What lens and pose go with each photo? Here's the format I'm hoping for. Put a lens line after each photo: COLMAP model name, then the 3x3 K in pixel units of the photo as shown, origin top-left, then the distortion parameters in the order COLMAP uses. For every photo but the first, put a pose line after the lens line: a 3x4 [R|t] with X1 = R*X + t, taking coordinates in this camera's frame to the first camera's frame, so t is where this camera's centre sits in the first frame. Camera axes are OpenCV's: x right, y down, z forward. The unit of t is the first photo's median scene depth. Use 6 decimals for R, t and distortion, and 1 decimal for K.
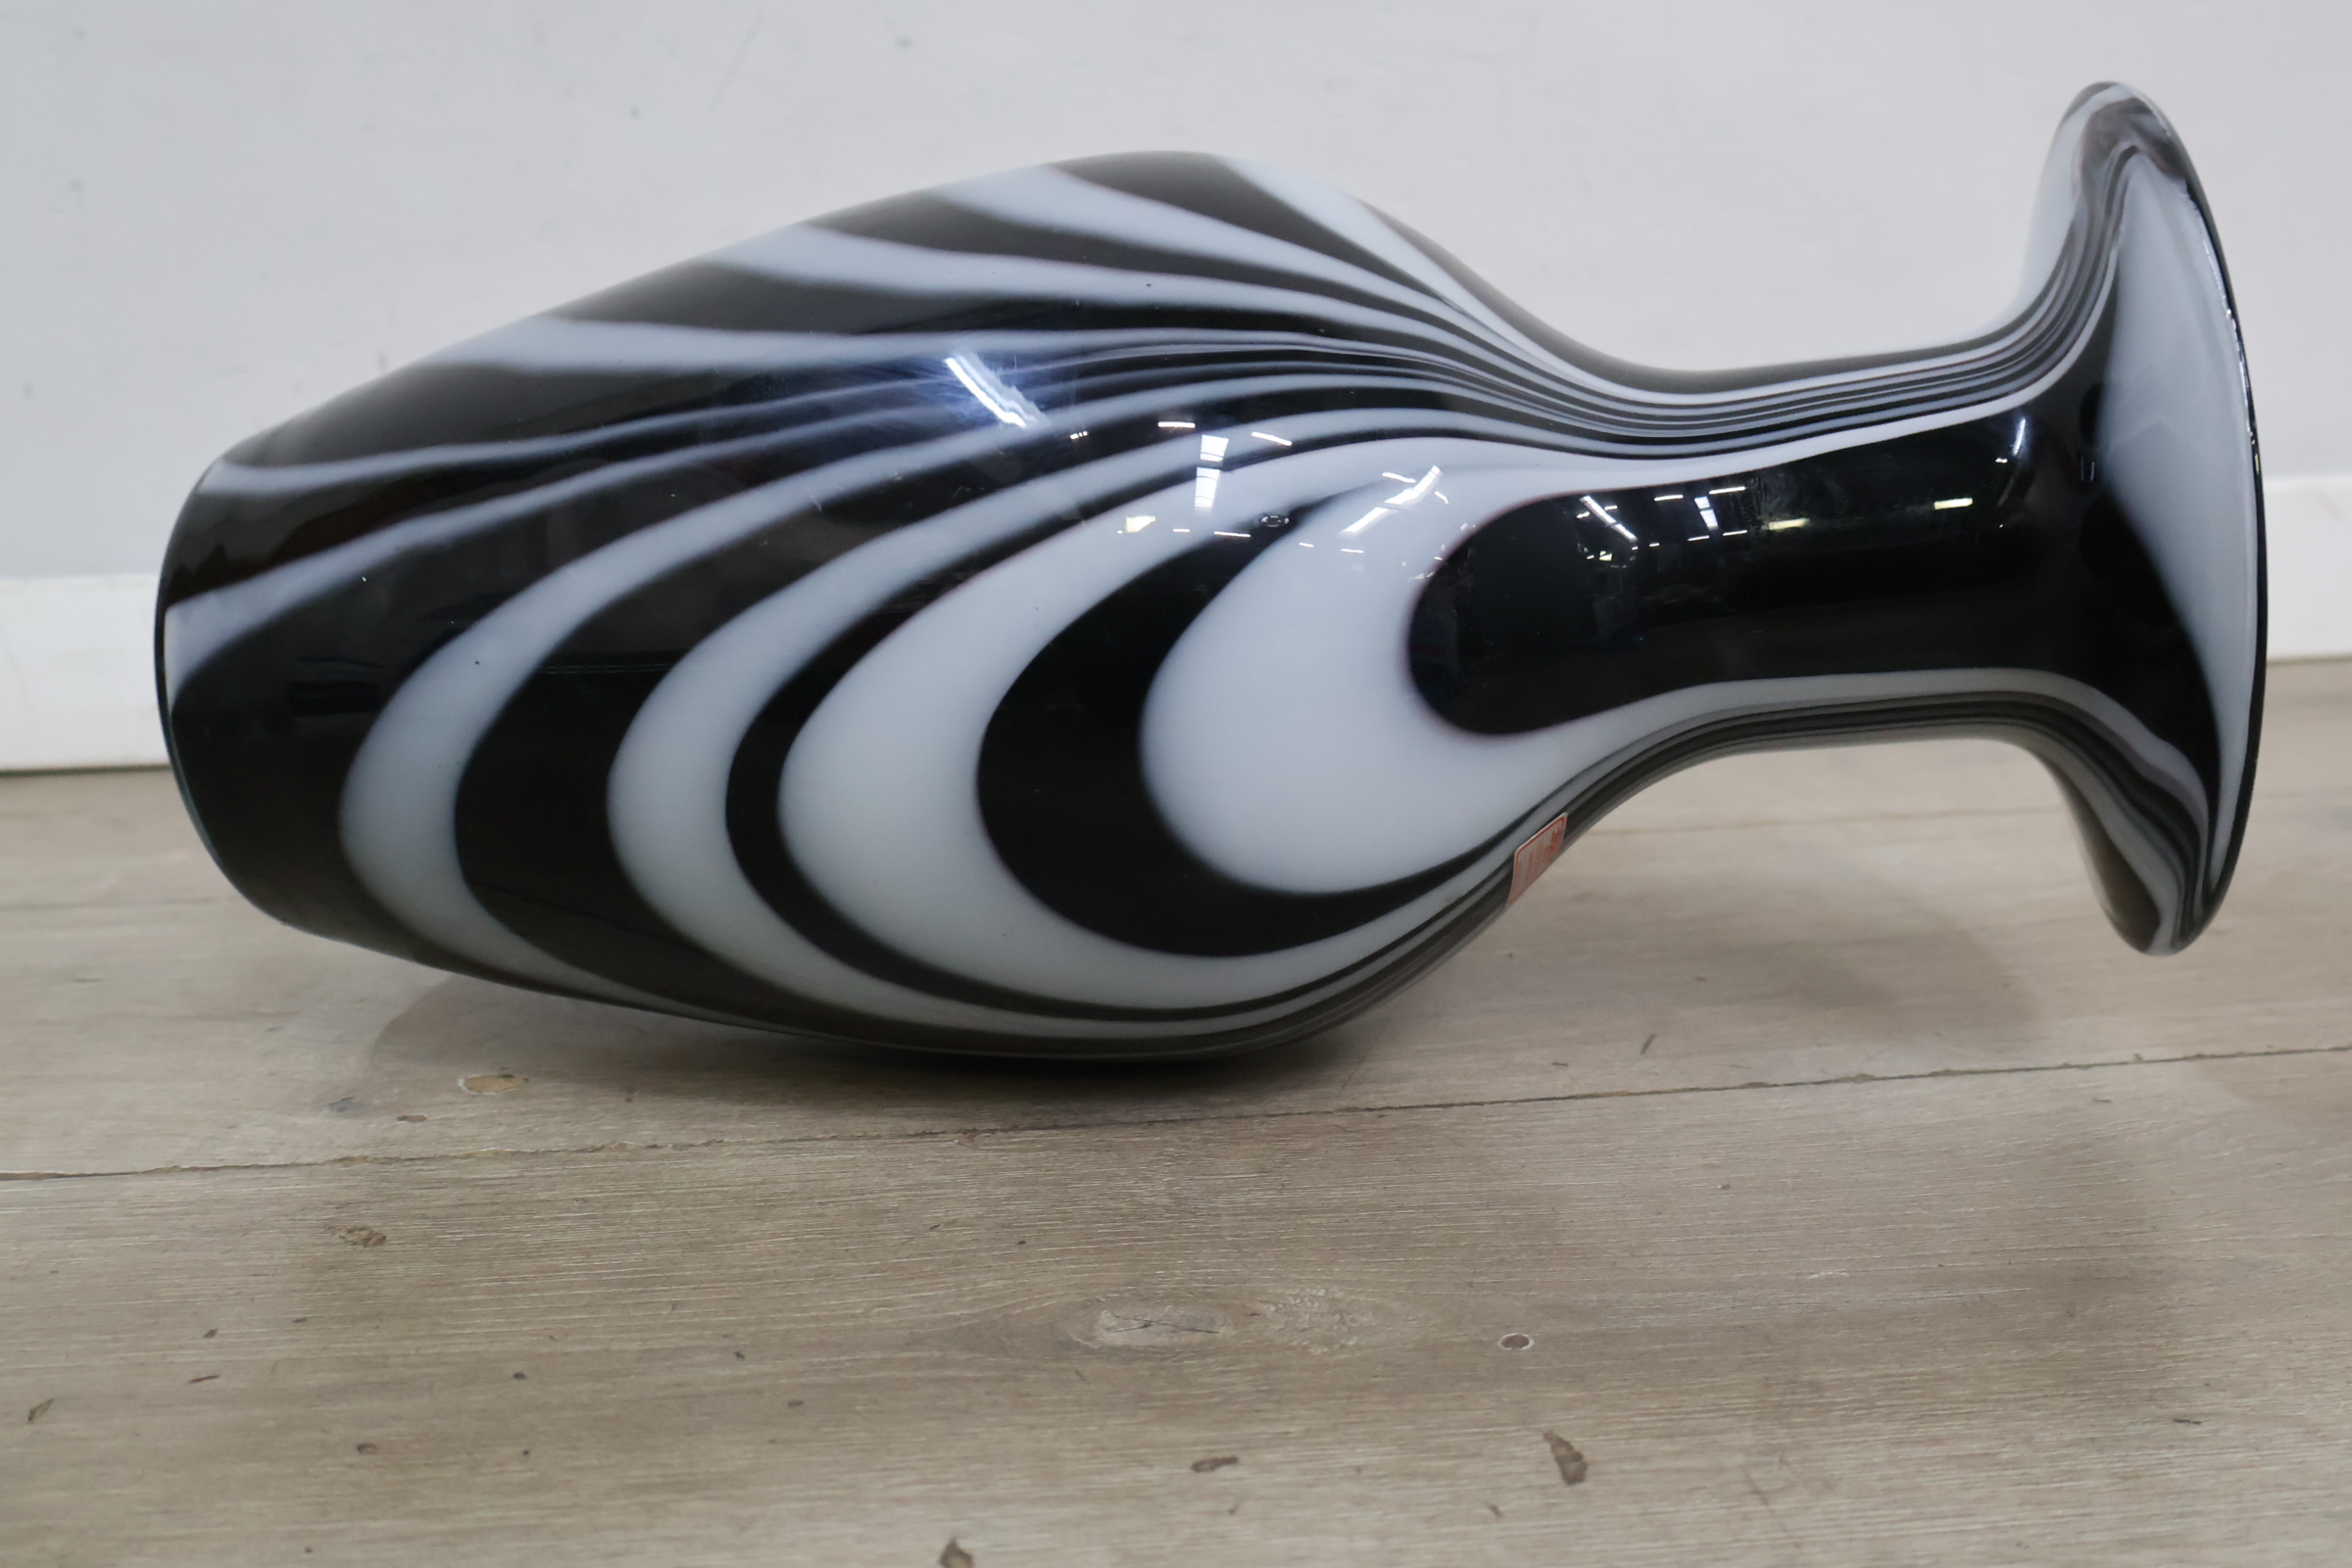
lens RADIAL K [[2204.4, 0, 1157.4], [0, 2204.4, 778.6], [0, 0, 1]] dist [0.012874, 0.000000]
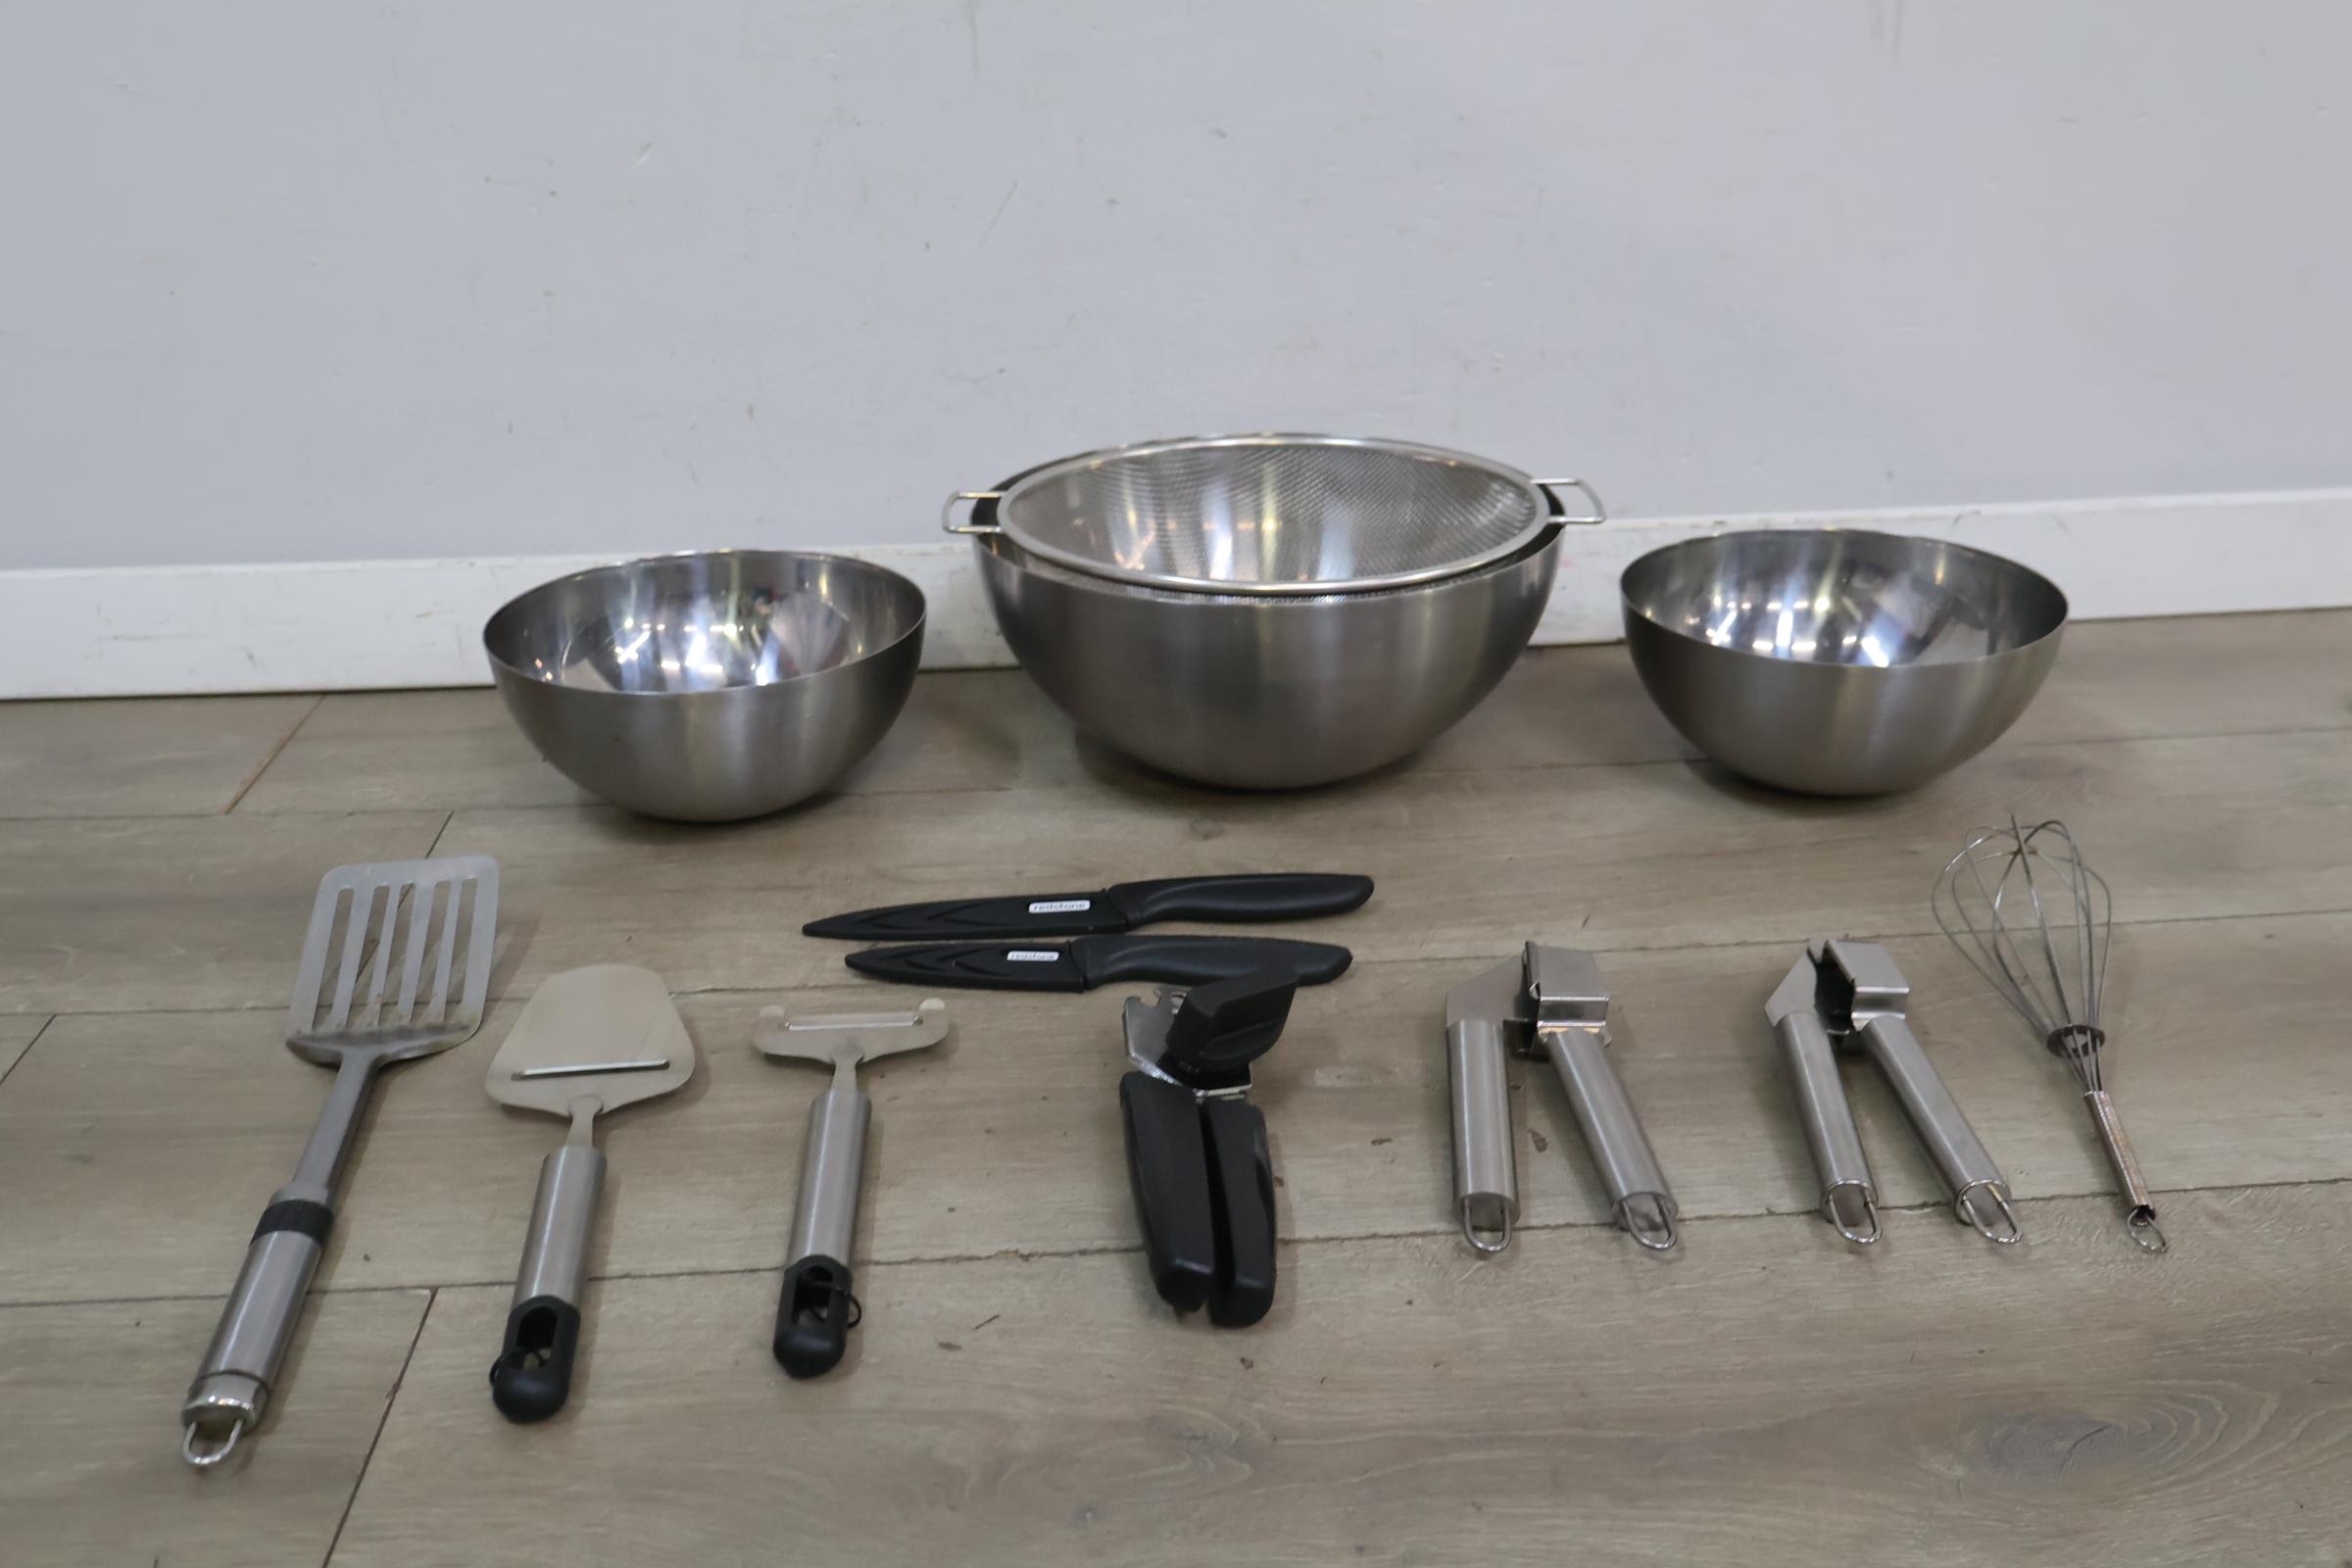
lens RADIAL K [[2223.1, 0, 1163.6], [0, 2223.1, 781.4], [0, 0, 1]] dist [0.007769, 0.000000]
pose [[0.999736, 0.010374, 0.020485, -0.193283], [-0.013119, 0.990235, 0.138791, -0.284539], [-0.018845, -0.139023, 0.990110, -0.927937]]
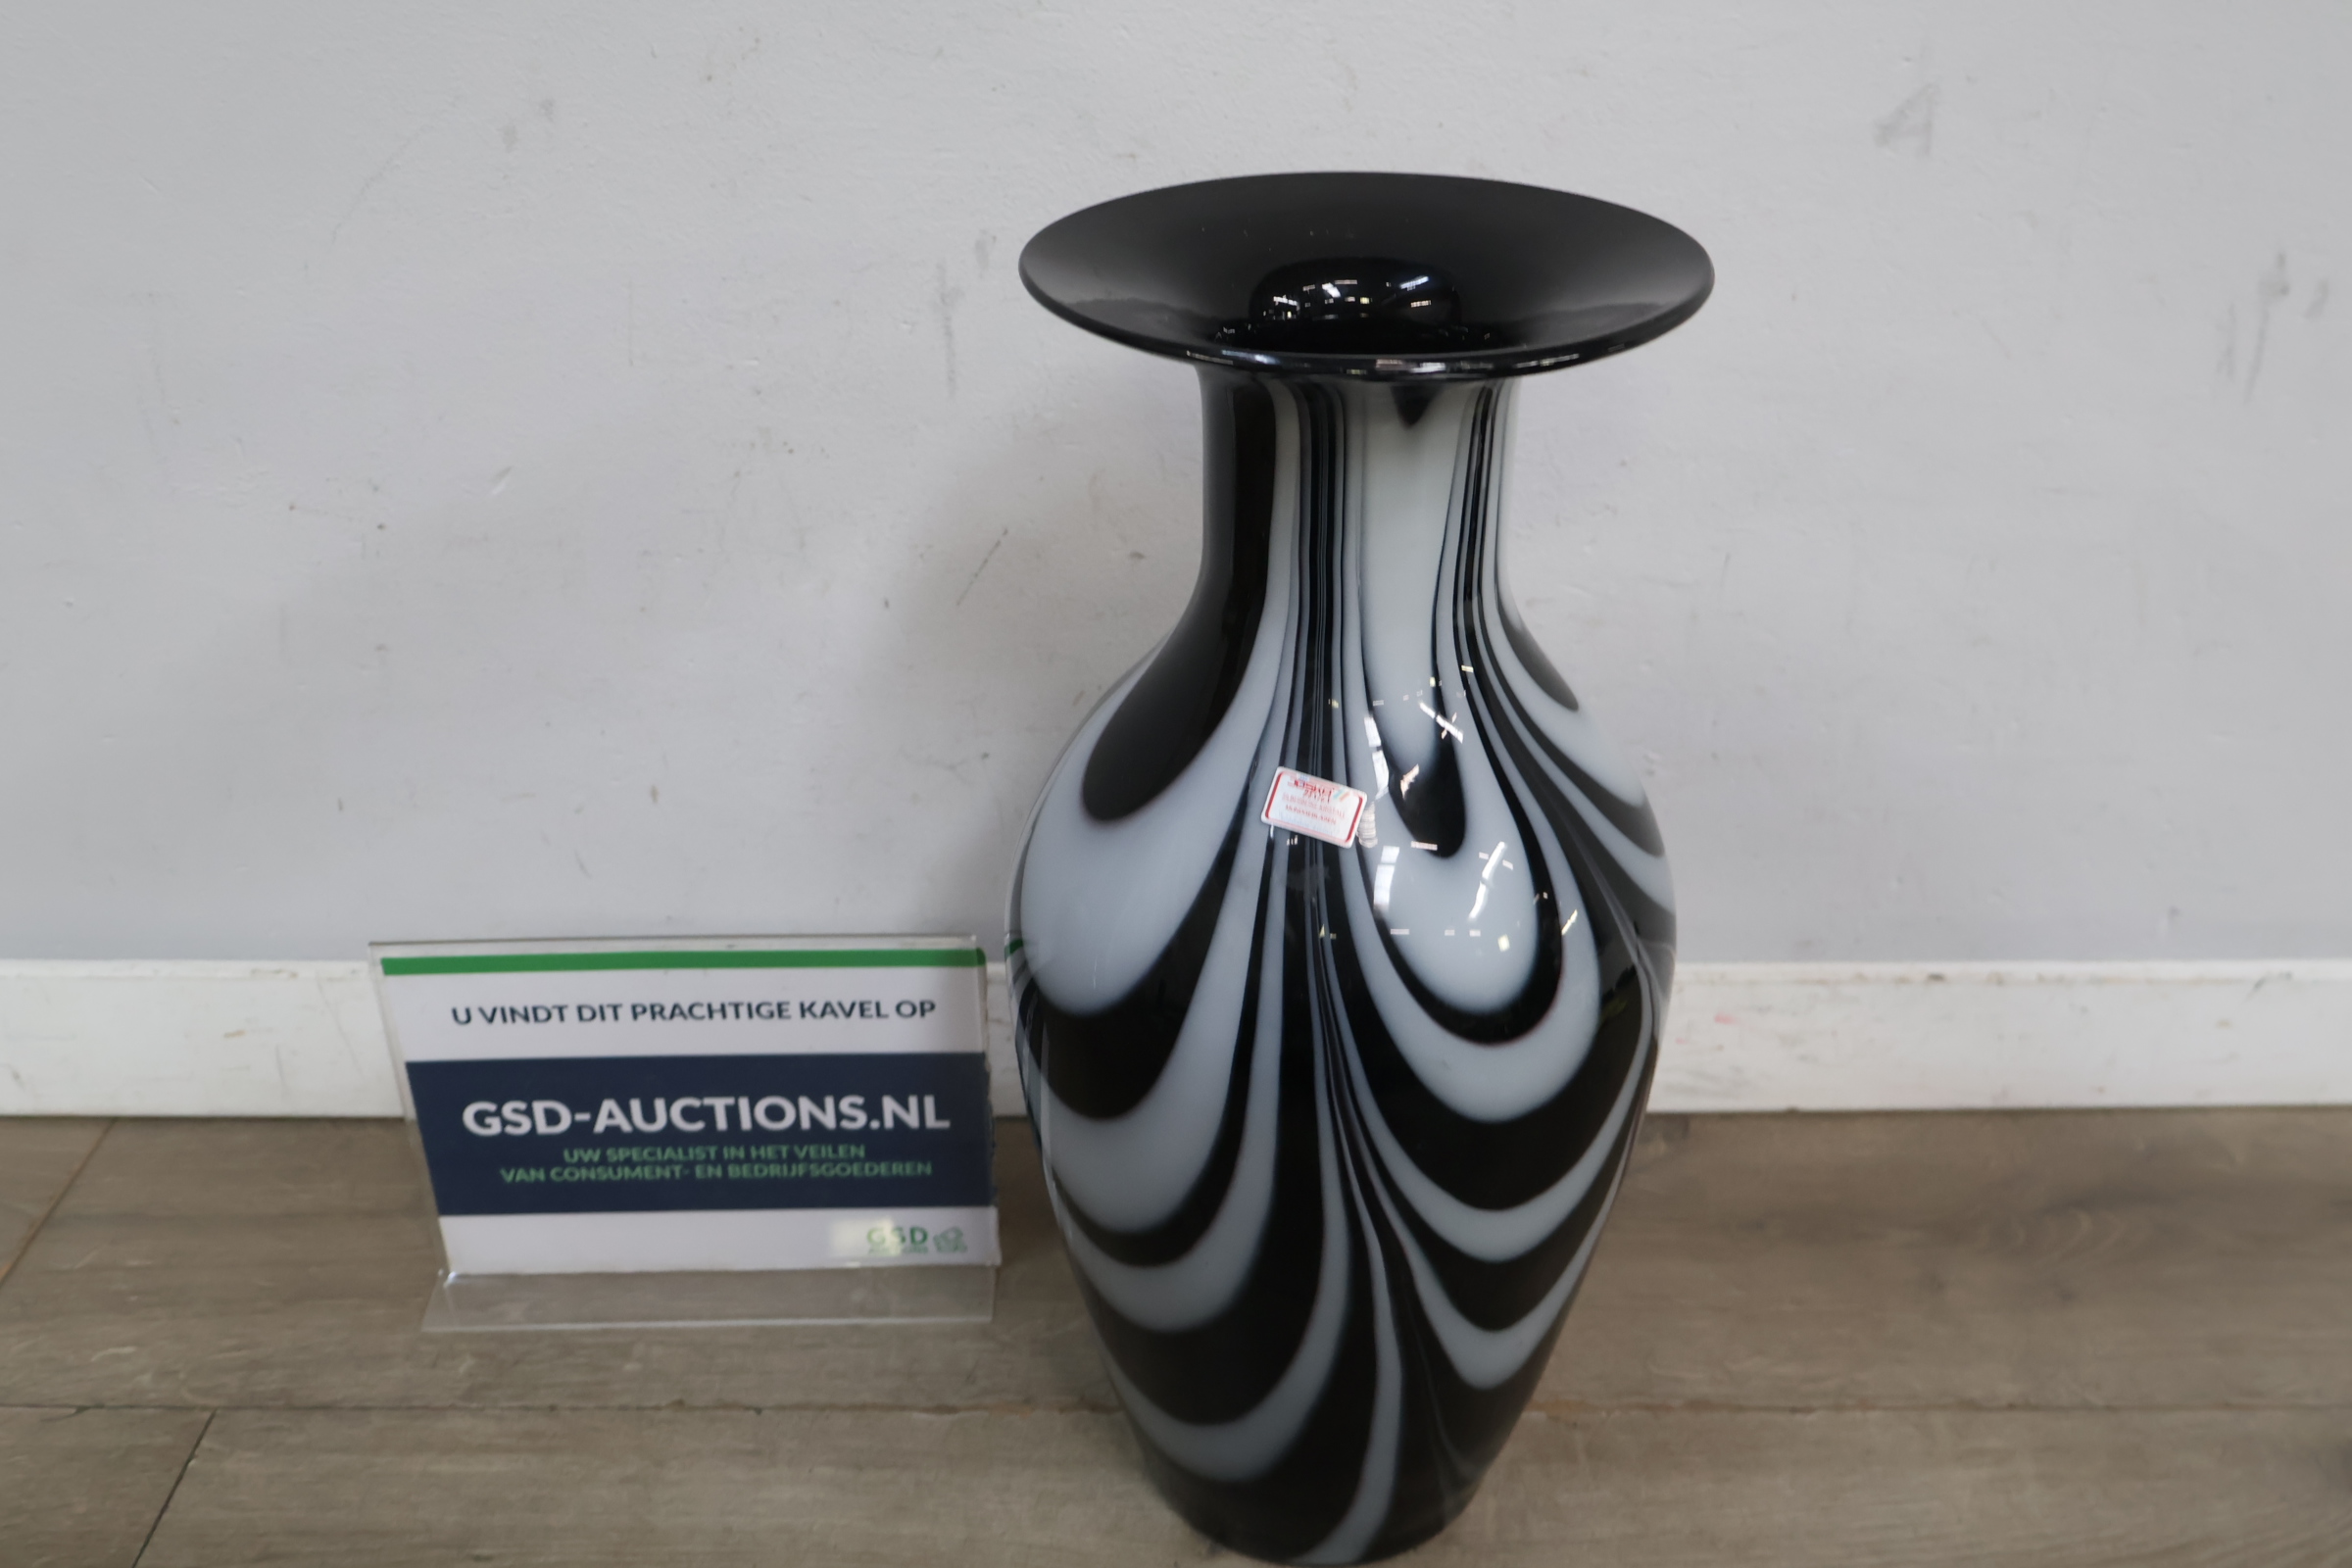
lens RADIAL K [[2204.4, 0, 1165.9], [0, 2204.4, 785.4], [0, 0, 1]] dist [0.012874, 0.000000]
pose [[0.998351, 0.052050, -0.024217, -0.124782], [-0.044793, 0.970117, 0.238469, -0.867022], [0.035906, -0.236991, 0.970848, -0.121137]]
